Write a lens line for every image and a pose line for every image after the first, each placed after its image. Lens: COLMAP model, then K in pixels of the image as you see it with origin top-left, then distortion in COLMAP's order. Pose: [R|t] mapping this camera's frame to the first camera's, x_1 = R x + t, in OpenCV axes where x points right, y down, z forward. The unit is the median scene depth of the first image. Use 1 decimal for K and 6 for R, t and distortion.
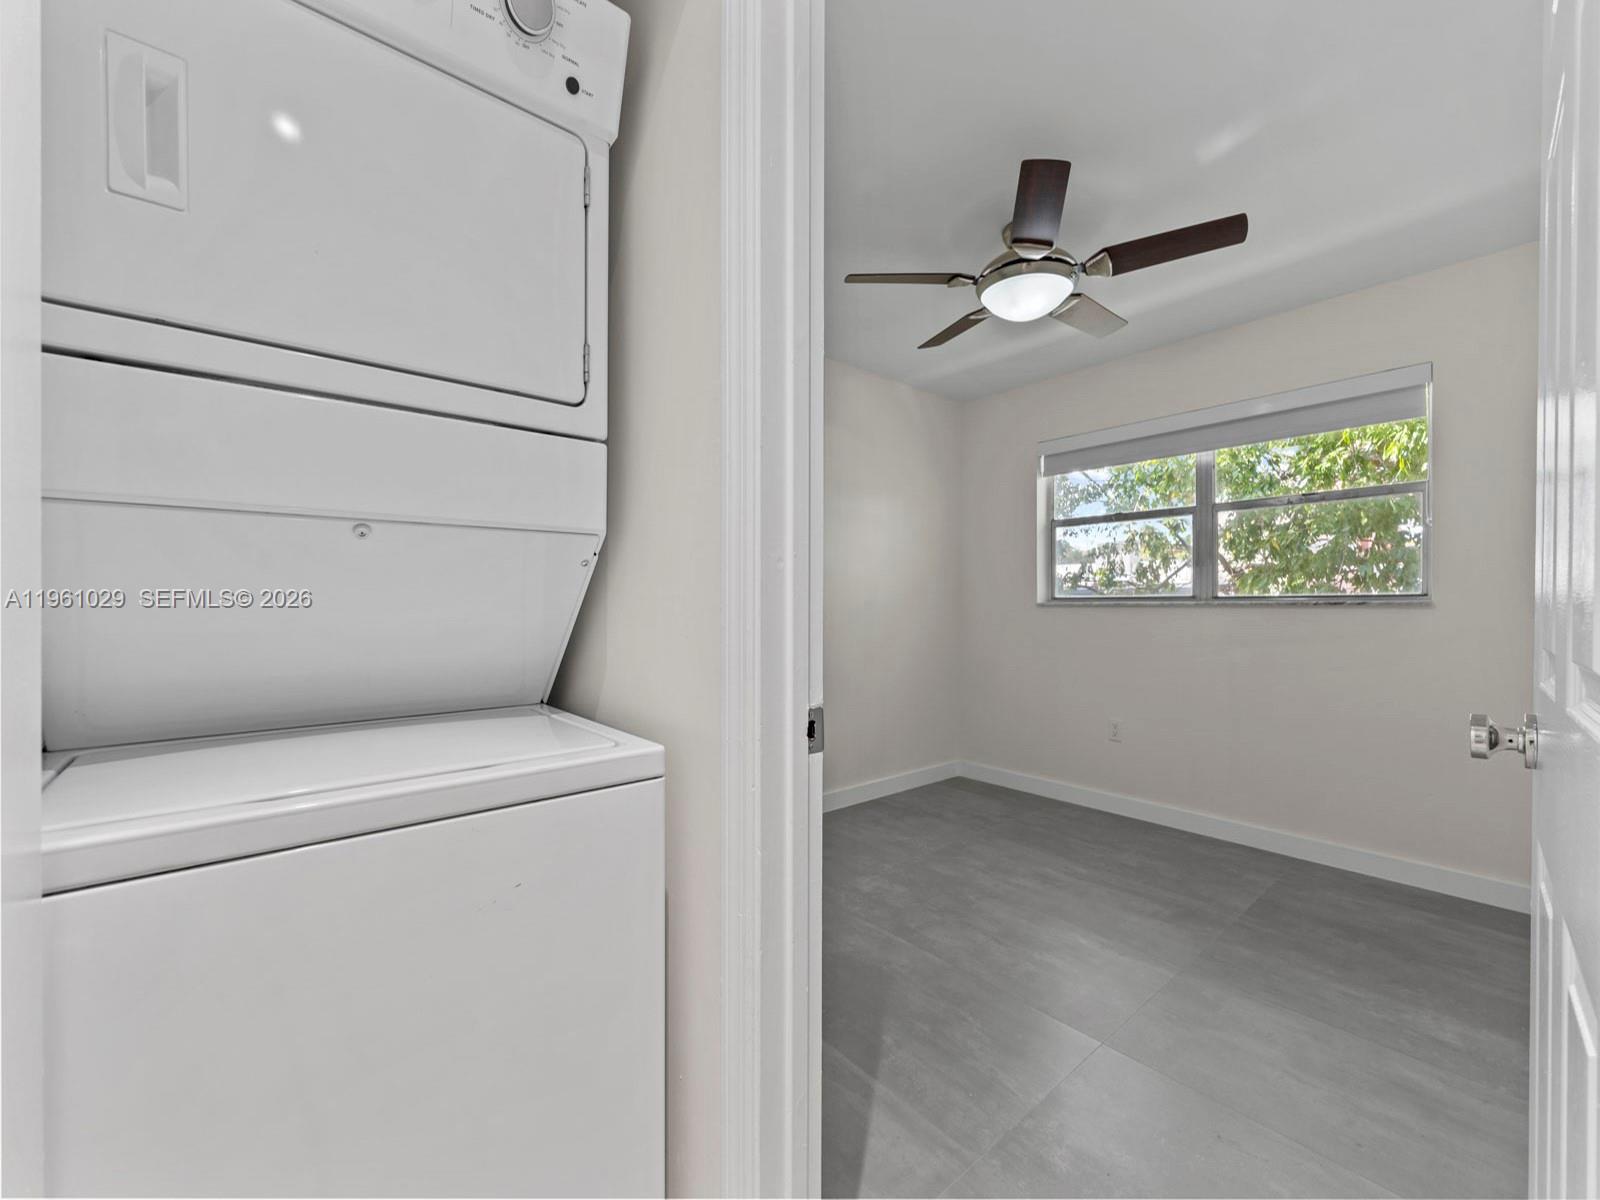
lens RADIAL K [[647.4, 0, 795.6], [0, 647.4, 610.5], [0, 0, 1]] dist [0.000699, -0.001578]
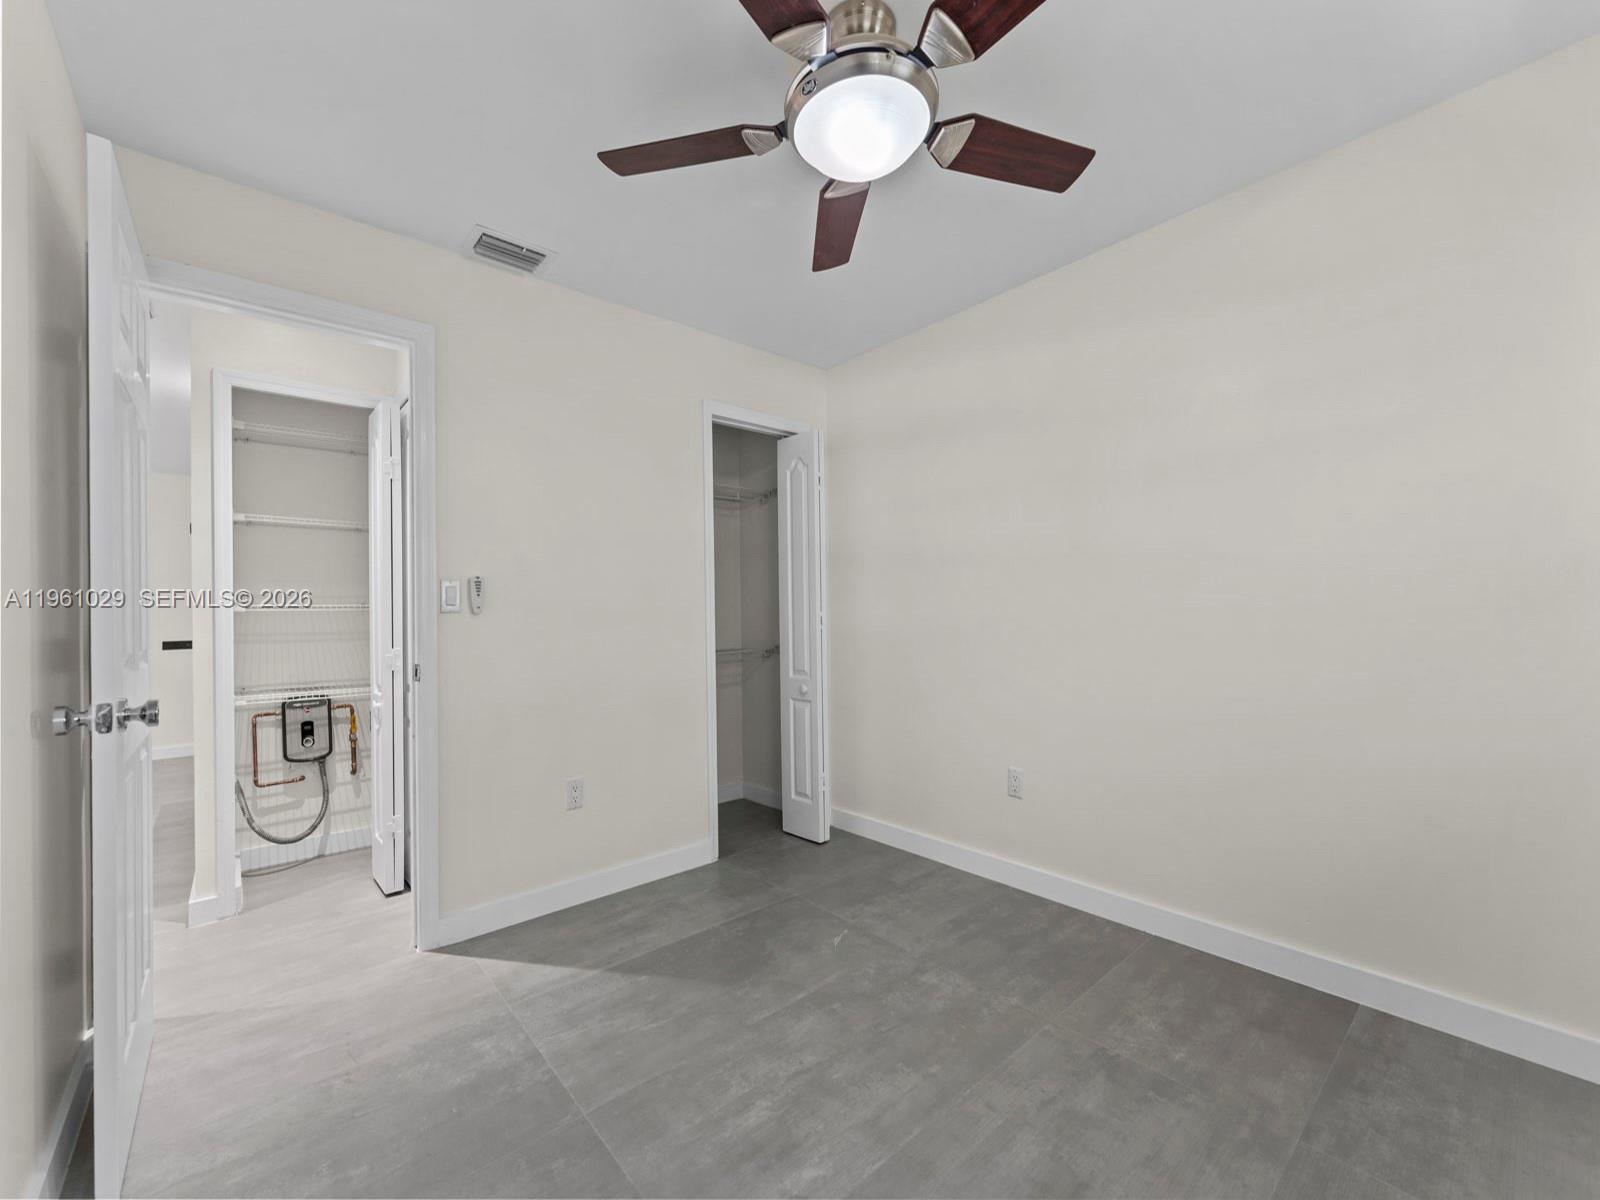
lens RADIAL K [[647.4, 0, 800.1], [0, 647.4, 611.7], [0, 0, 1]] dist [0.000699, -0.001578]
pose [[0.015814, -0.009224, -0.999832, 0.833599], [0.010169, 0.999907, -0.009064, -0.009689], [0.999823, -0.010024, 0.015906, 0.778344]]
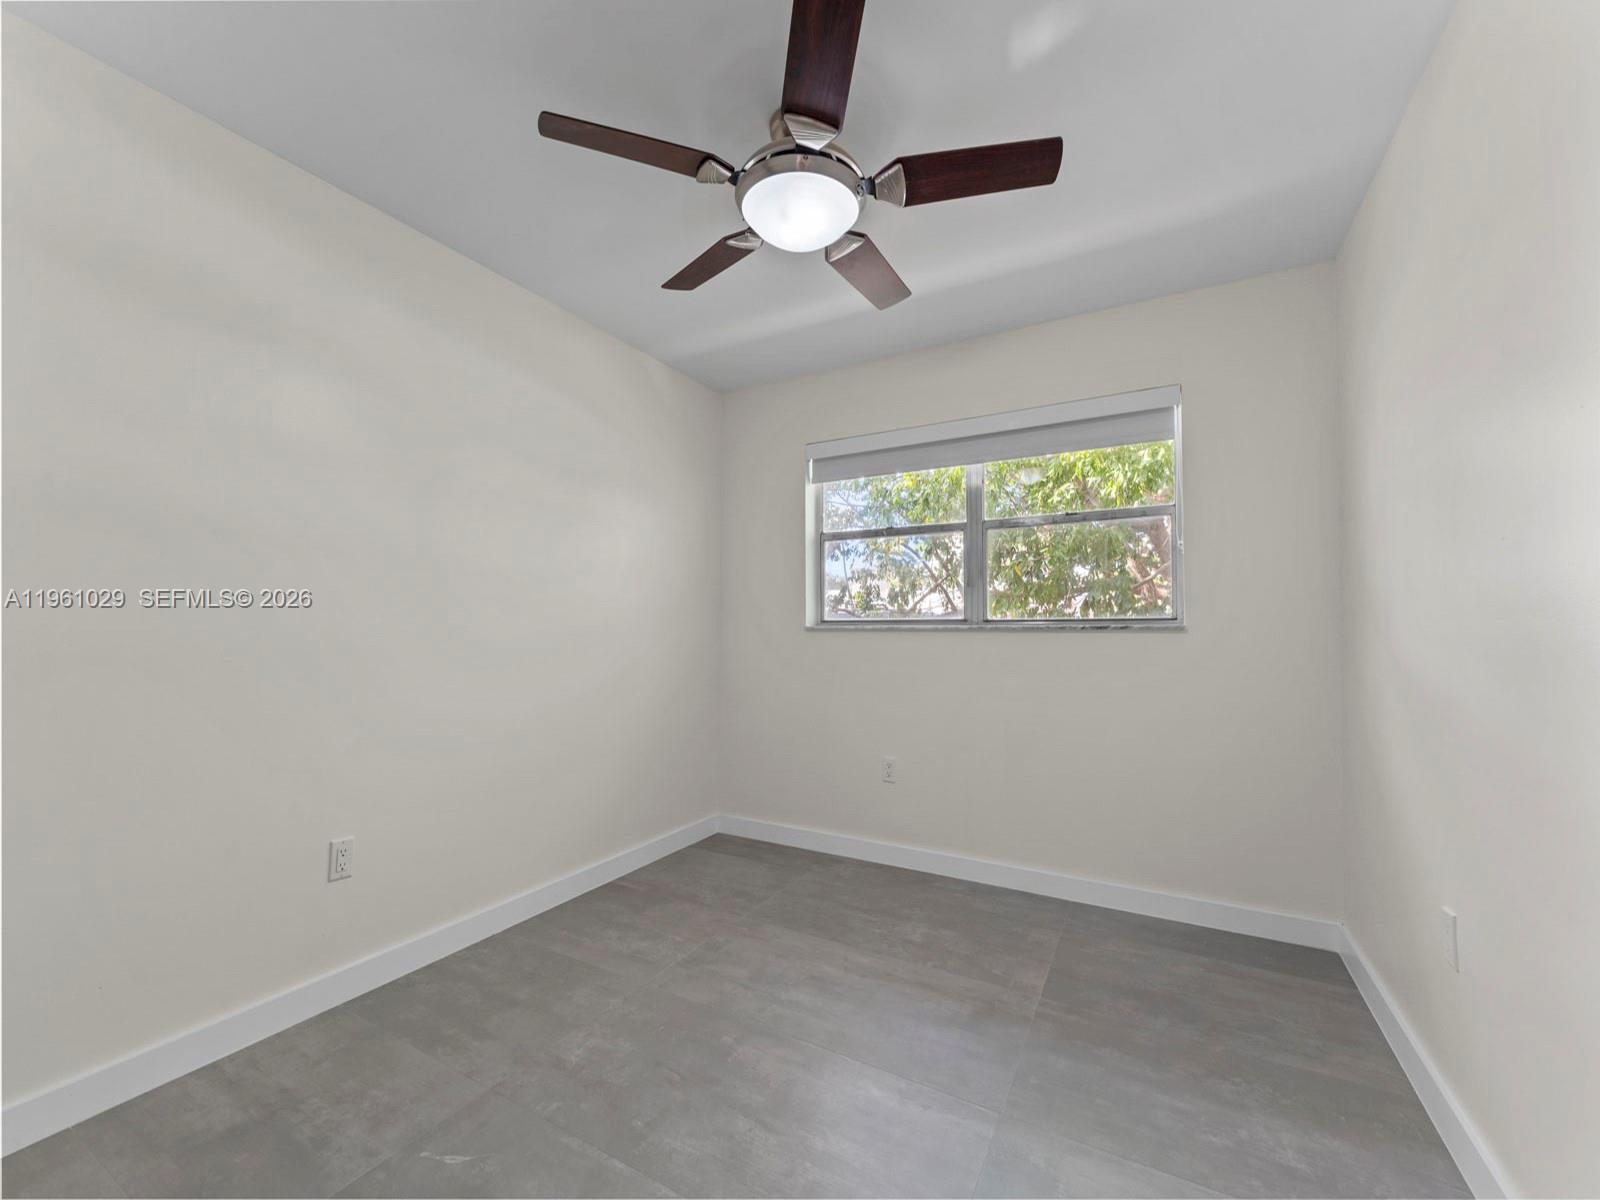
lens RADIAL K [[647.4, 0, 796.3], [0, 647.4, 603.8], [0, 0, 1]] dist [0.000699, -0.001578]
pose [[0.937074, 0.013531, 0.348869, 0.077780], [0.002584, 0.998953, -0.045685, -0.003567], [-0.349122, 0.043712, 0.936057, 0.258299]]
